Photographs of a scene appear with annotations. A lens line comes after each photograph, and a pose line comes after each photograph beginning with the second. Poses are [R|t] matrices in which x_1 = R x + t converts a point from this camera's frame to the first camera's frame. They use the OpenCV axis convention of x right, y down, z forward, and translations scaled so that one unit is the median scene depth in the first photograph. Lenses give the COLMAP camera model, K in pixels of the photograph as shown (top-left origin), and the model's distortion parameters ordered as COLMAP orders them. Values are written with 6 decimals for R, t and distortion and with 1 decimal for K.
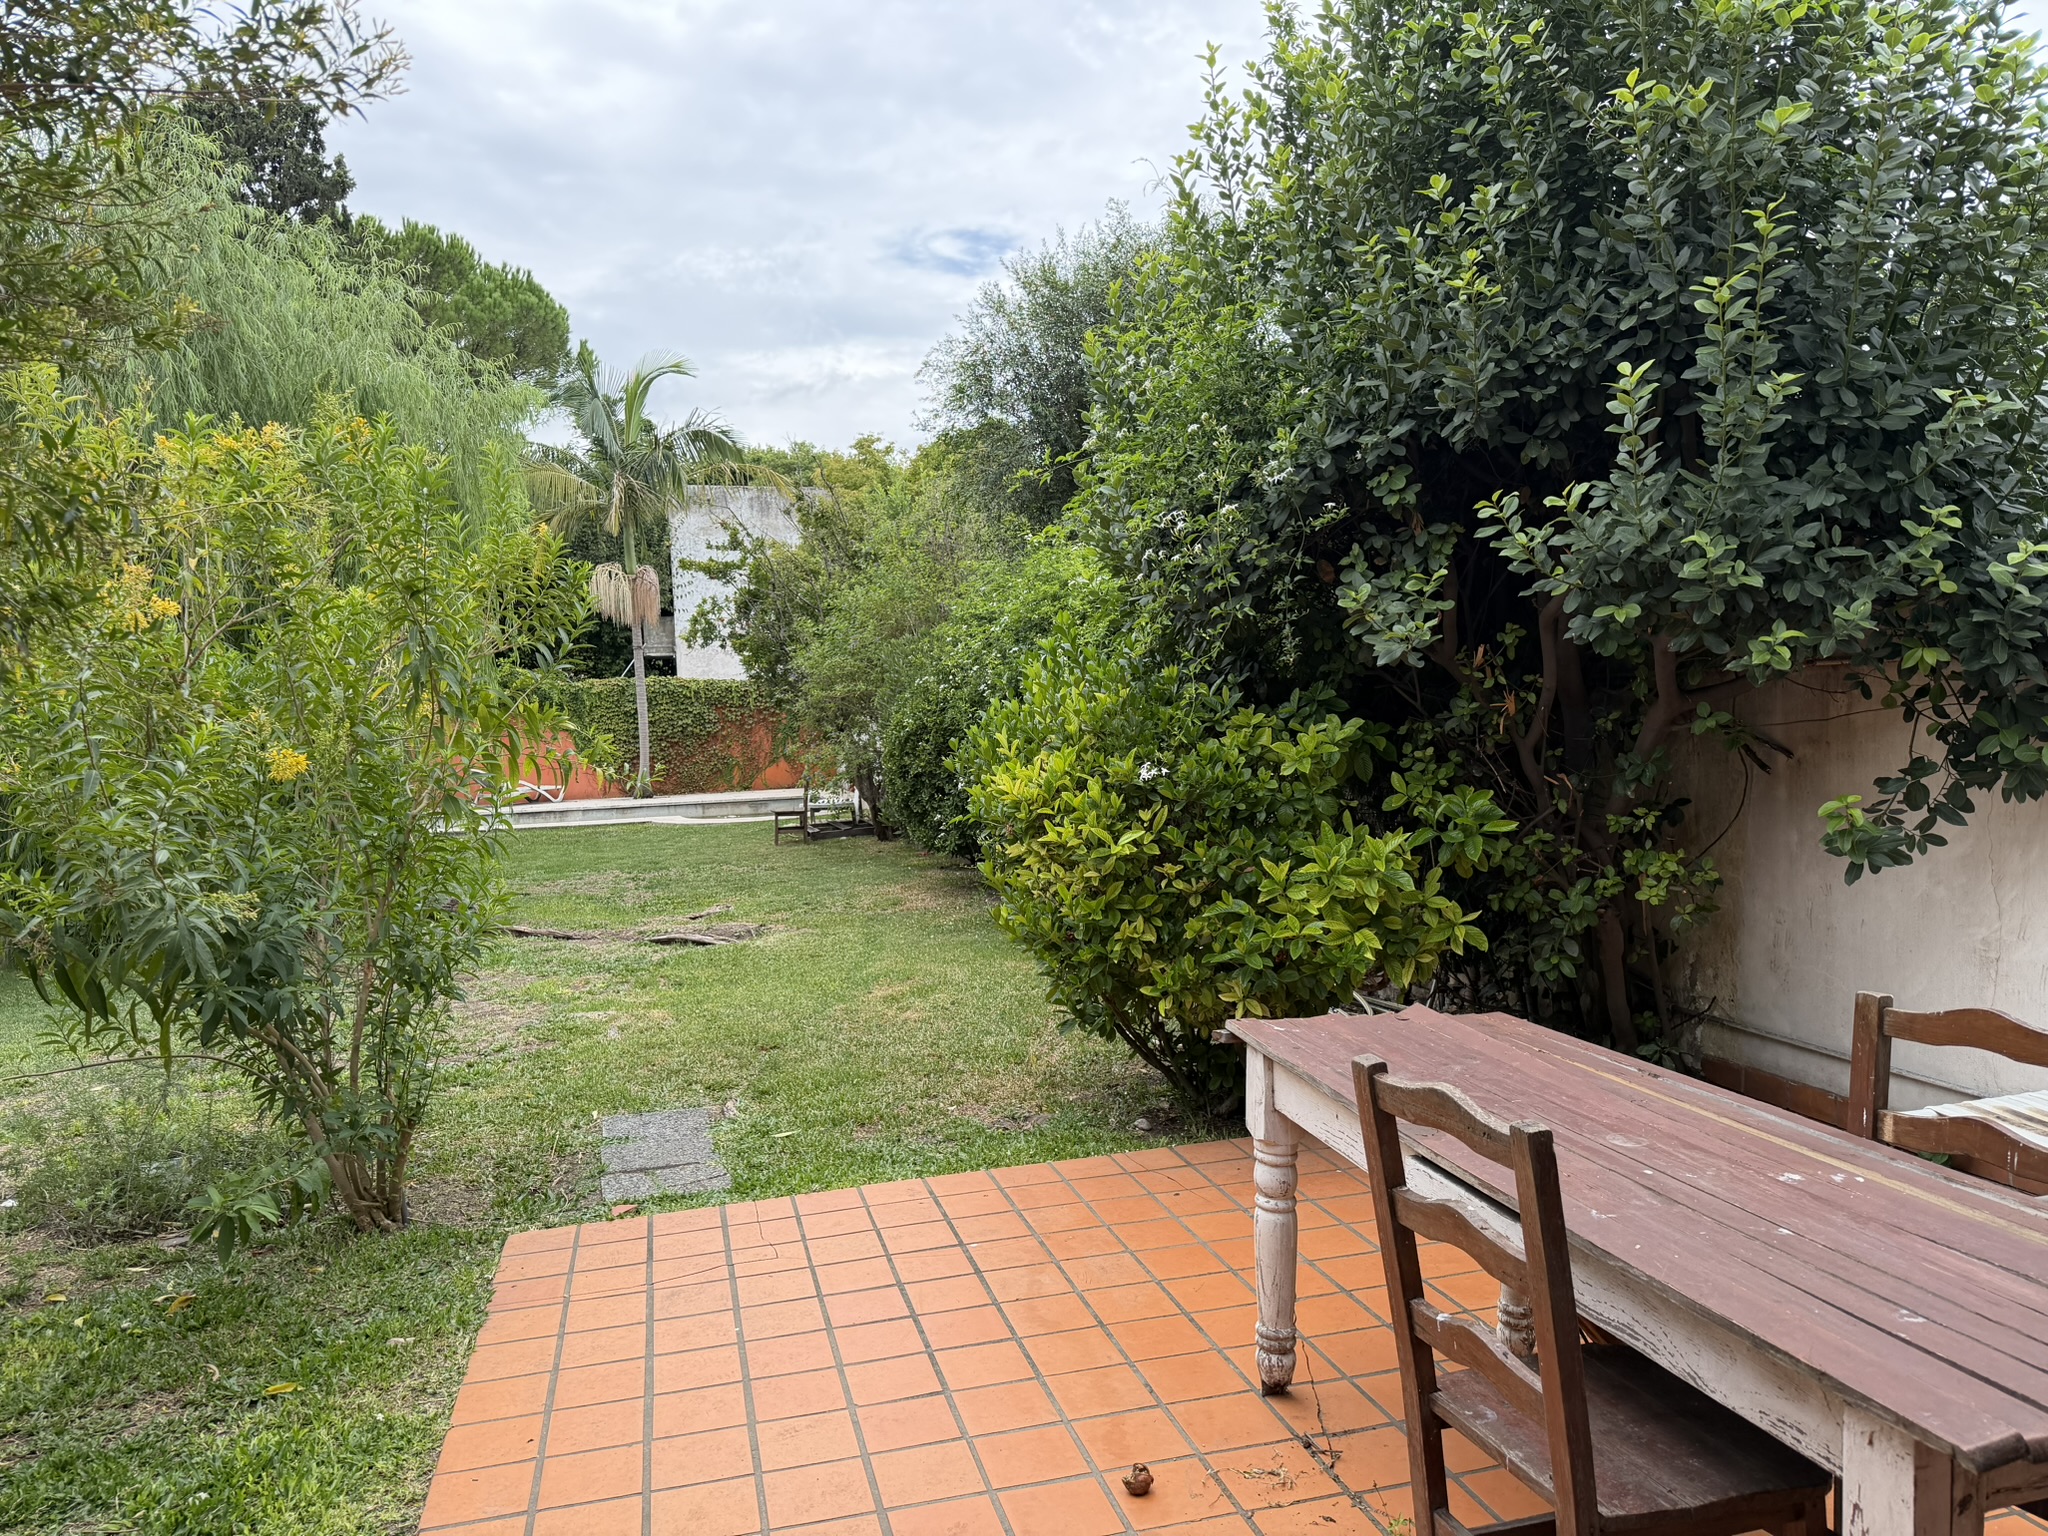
lens RADIAL K [[1412.7, 0, 1017.8], [0, 1412.7, 773.5], [0, 0, 1]] dist [0.205648, -0.411437]
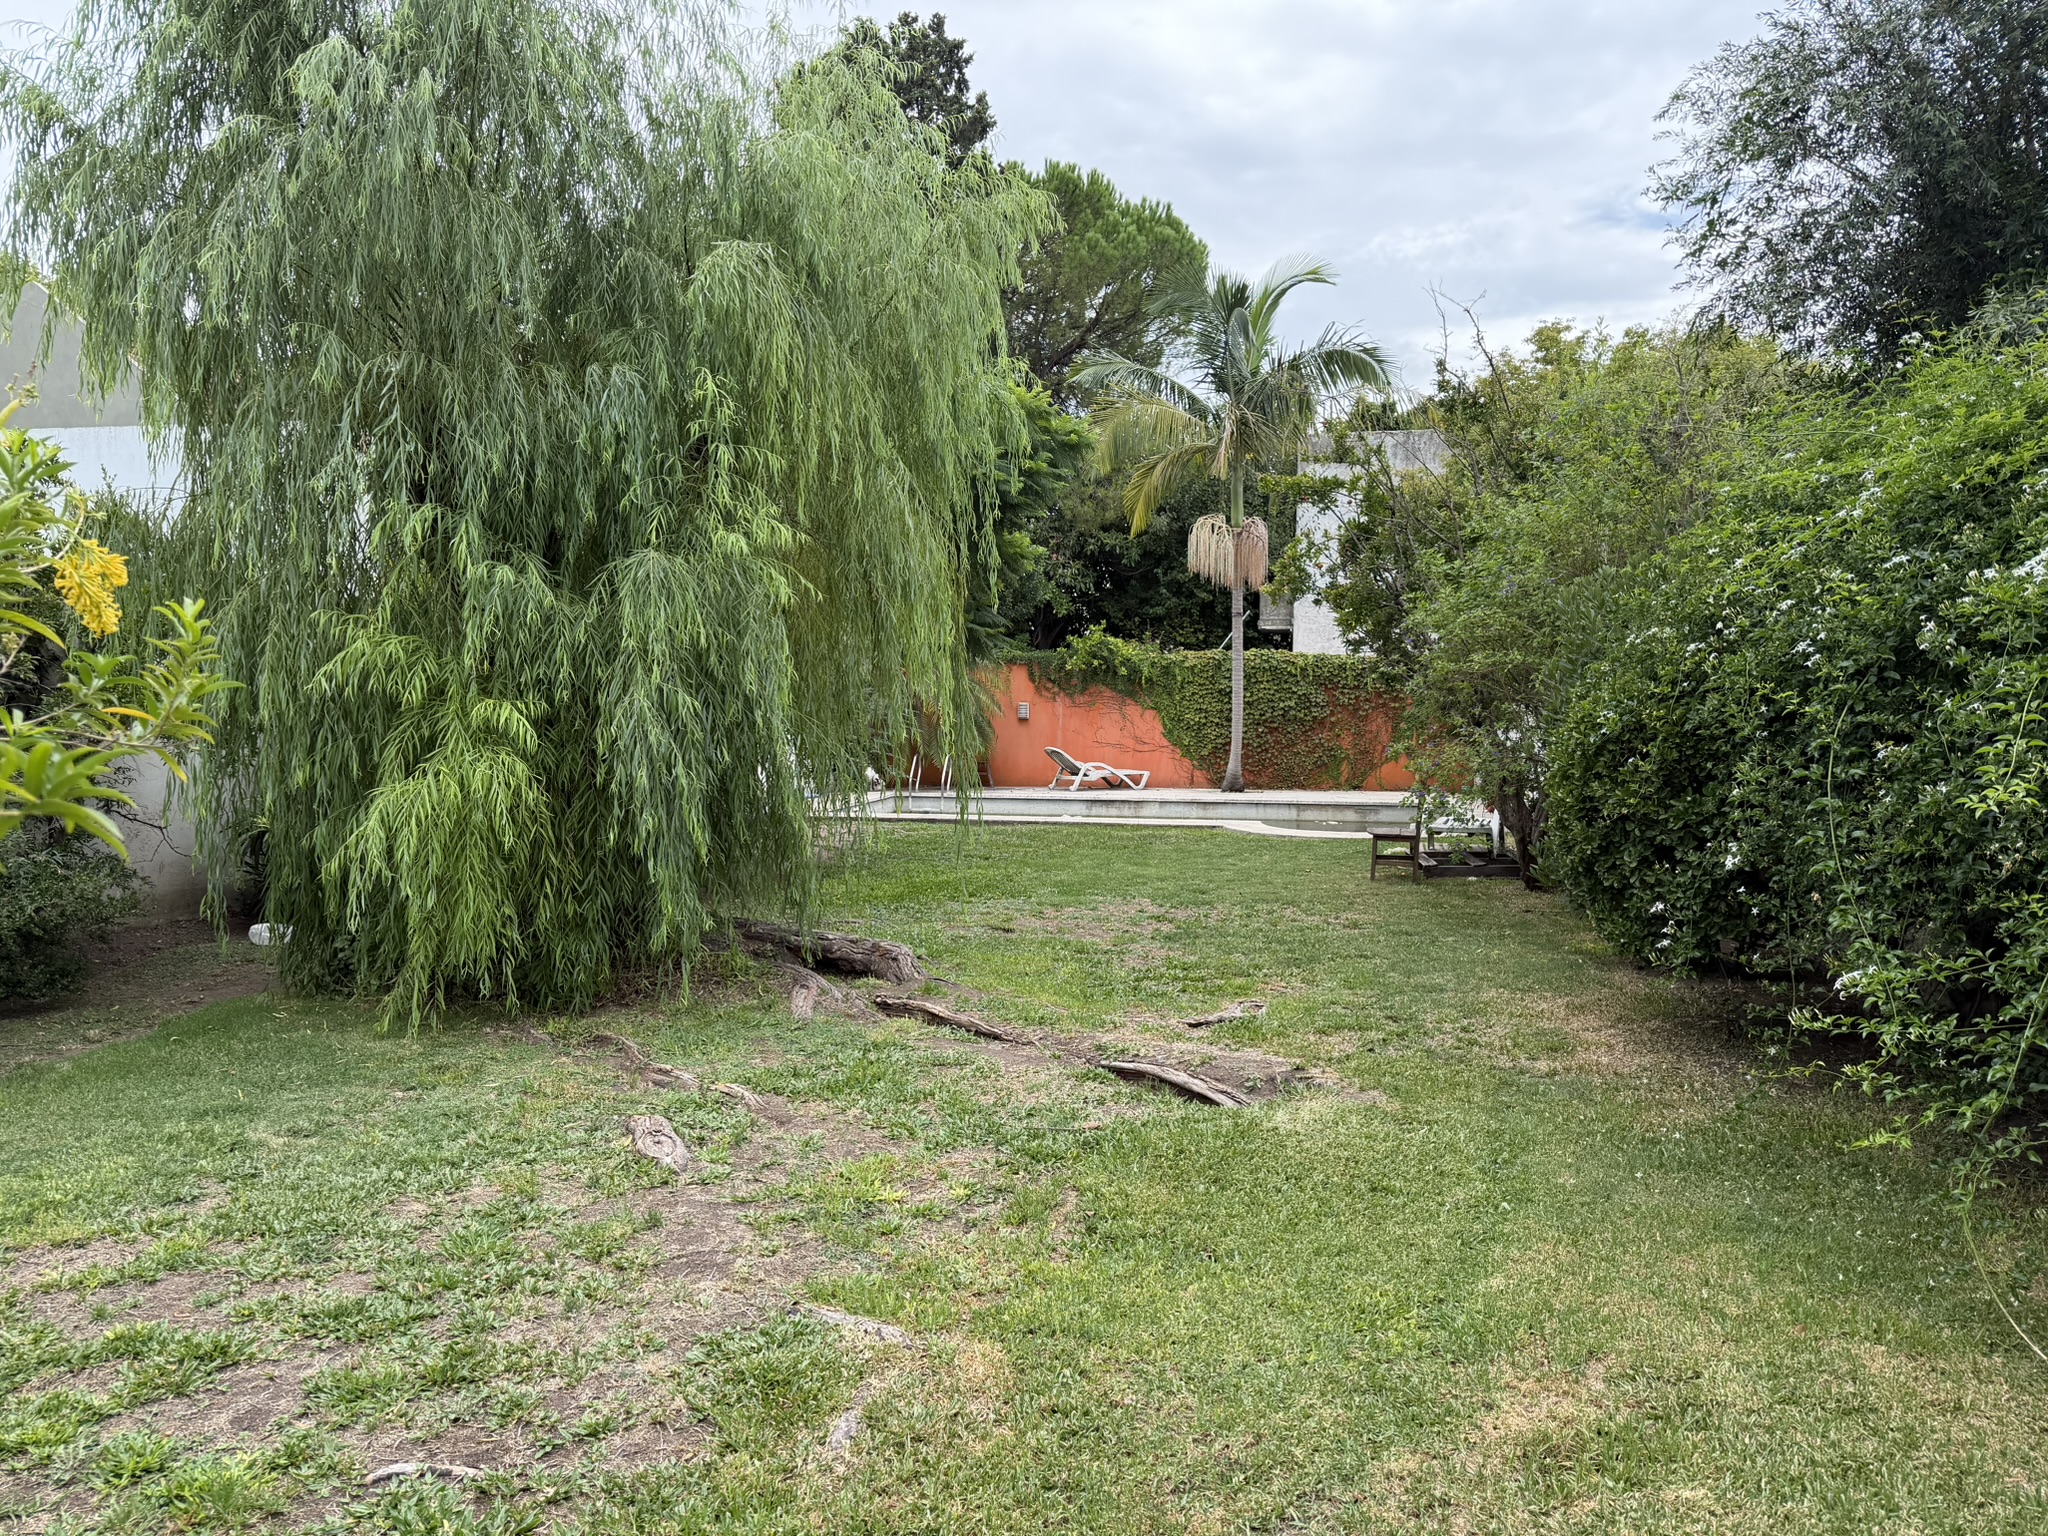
lens RADIAL K [[1412.7, 0, 1017.8], [0, 1412.7, 773.5], [0, 0, 1]] dist [0.205648, -0.411437]
pose [[0.903529, 0.064266, -0.423680, -0.021932], [-0.059501, 0.997928, 0.024481, -0.007436], [0.424376, 0.003090, 0.905481, 0.201028]]
